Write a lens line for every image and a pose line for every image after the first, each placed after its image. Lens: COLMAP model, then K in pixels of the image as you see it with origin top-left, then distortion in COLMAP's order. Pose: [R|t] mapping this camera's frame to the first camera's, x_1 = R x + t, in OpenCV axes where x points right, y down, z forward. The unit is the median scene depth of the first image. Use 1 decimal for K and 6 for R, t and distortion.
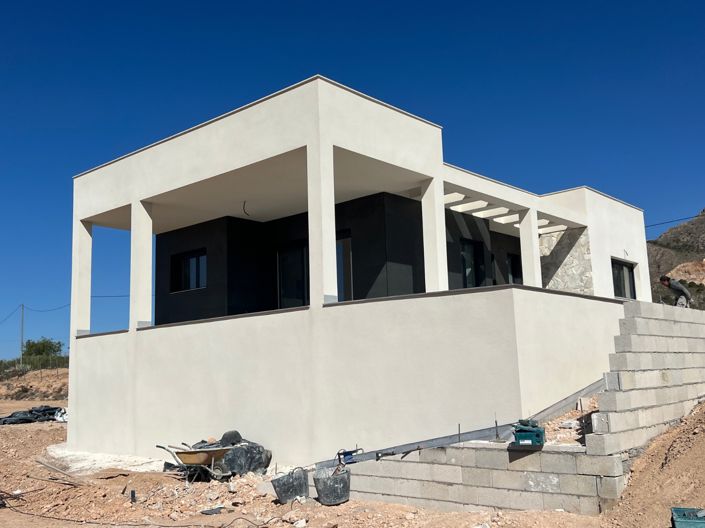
lens RADIAL K [[709.5, 0, 352.5], [0, 709.5, 264.0], [0, 0, 1]] dist [0.073146, -0.001816]
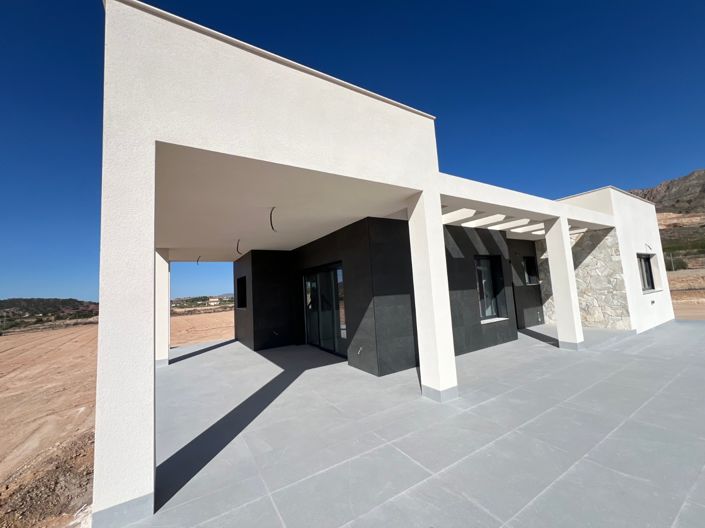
lens RADIAL K [[282.3, 0, 352.5], [0, 282.3, 264.0], [0, 0, 1]] dist [-0.001983, -0.000227]
pose [[0.957788, -0.051372, -0.282847, 0.097106], [0.073271, 0.995033, 0.067390, -0.059511], [0.277980, -0.085269, 0.956795, 0.568724]]
